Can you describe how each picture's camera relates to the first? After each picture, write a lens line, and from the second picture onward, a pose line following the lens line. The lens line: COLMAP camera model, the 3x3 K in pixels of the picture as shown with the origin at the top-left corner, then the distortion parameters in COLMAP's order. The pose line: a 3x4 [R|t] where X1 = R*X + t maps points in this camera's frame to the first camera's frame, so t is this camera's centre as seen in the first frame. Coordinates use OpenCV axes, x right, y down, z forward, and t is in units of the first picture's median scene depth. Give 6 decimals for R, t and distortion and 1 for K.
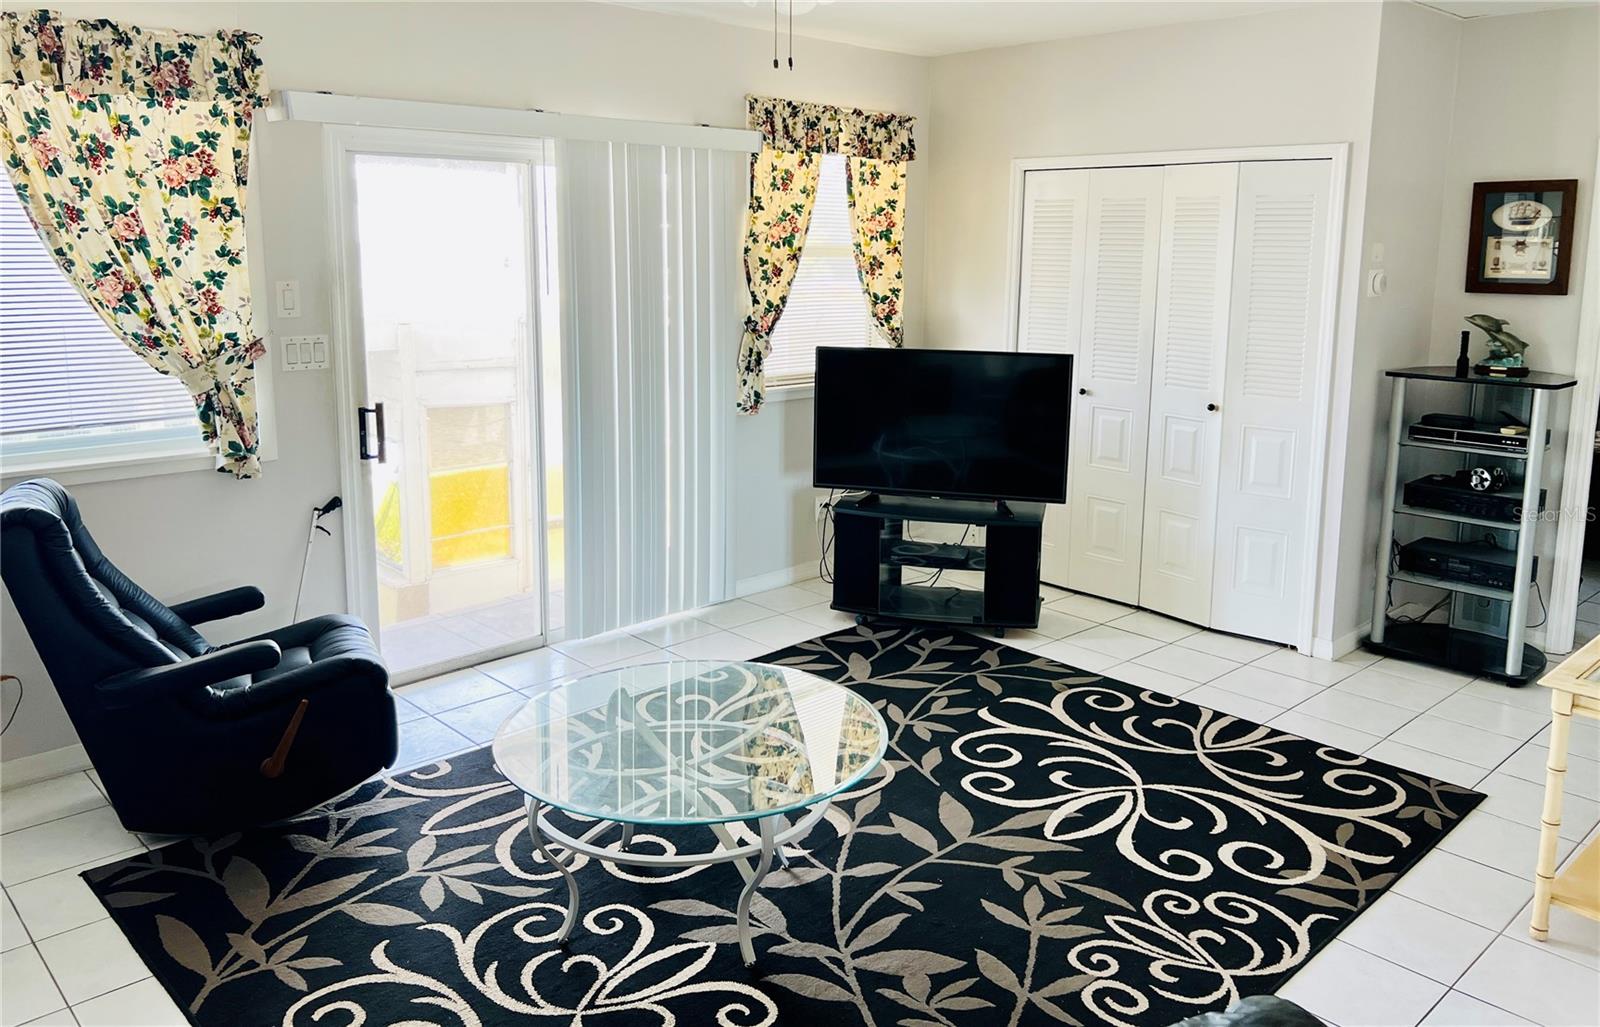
lens RADIAL K [[1203.4, 0, 801.2], [0, 1203.4, 432.8], [0, 0, 1]] dist [0.085617, -0.074232]
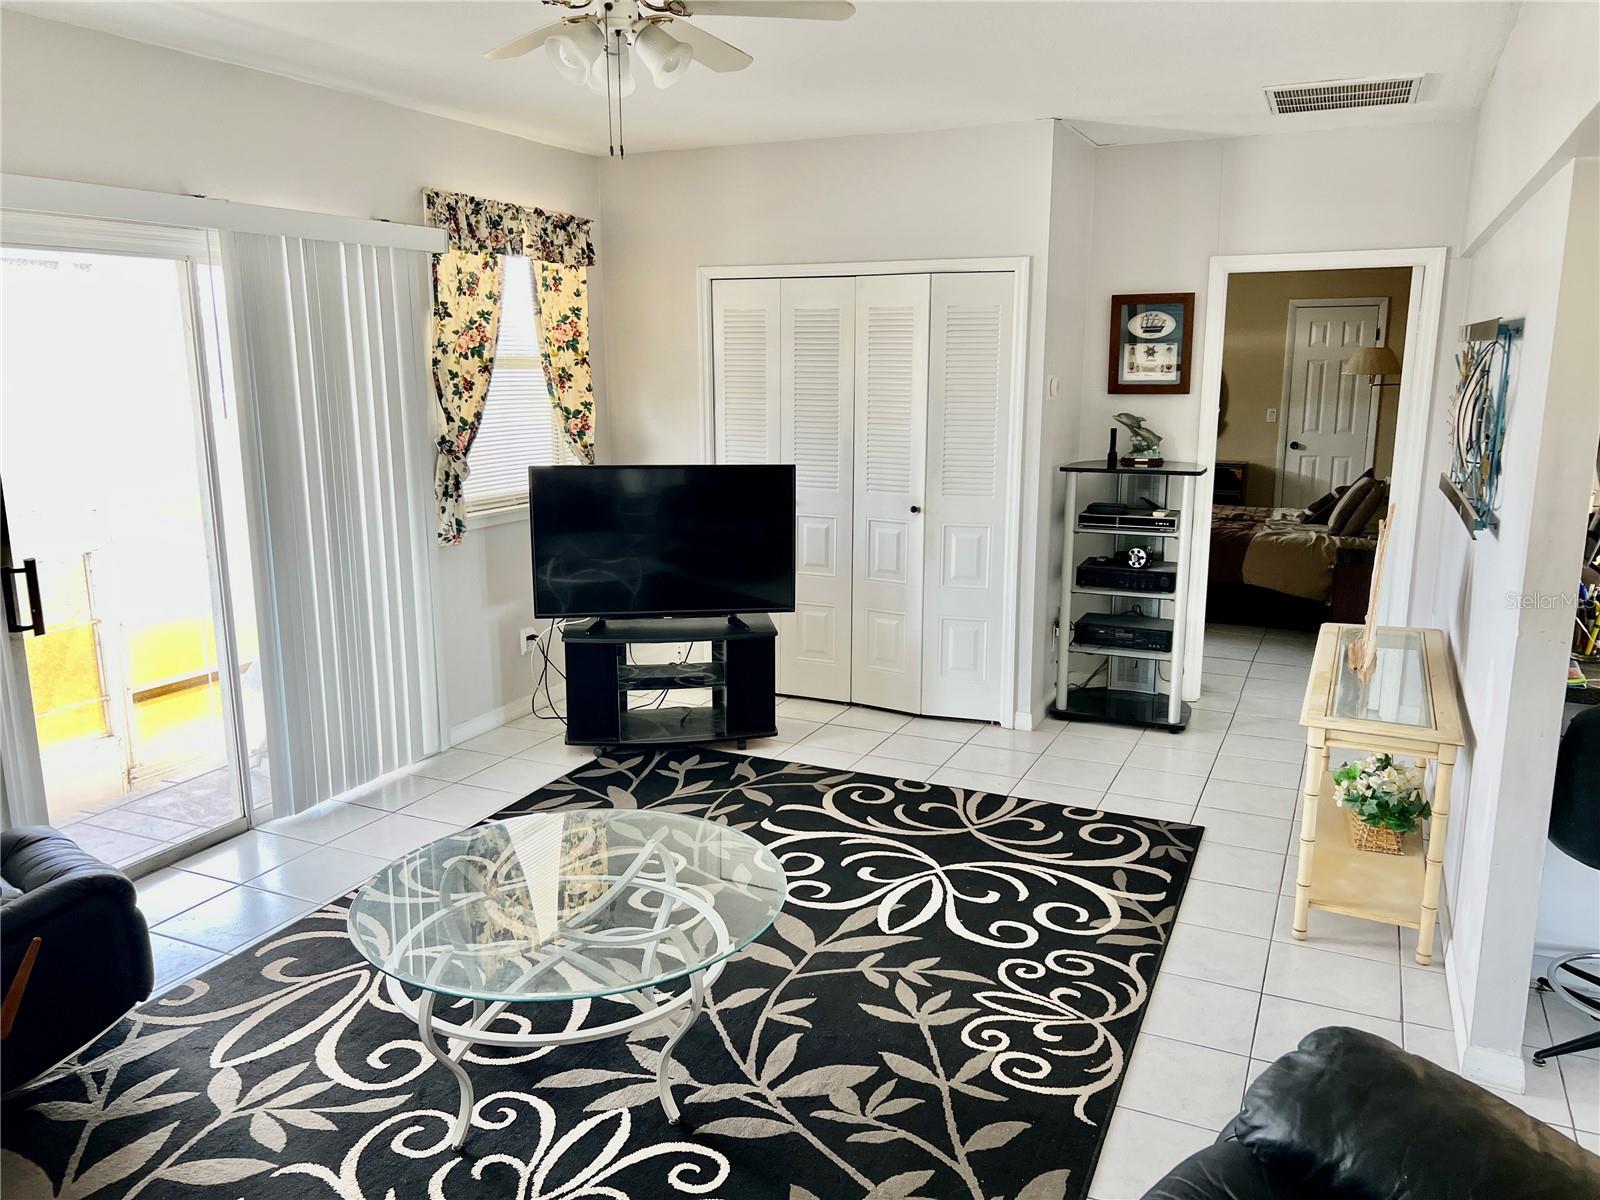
lens RADIAL K [[1209.7, 0, 800.0], [0, 1209.7, 600.0], [0, 0, 1]] dist [0.084813, -0.071587]
pose [[0.929561, -0.083950, 0.358982, -0.160534], [0.068672, 0.996115, 0.055126, -0.007327], [-0.362215, -0.026591, 0.931715, 0.055976]]
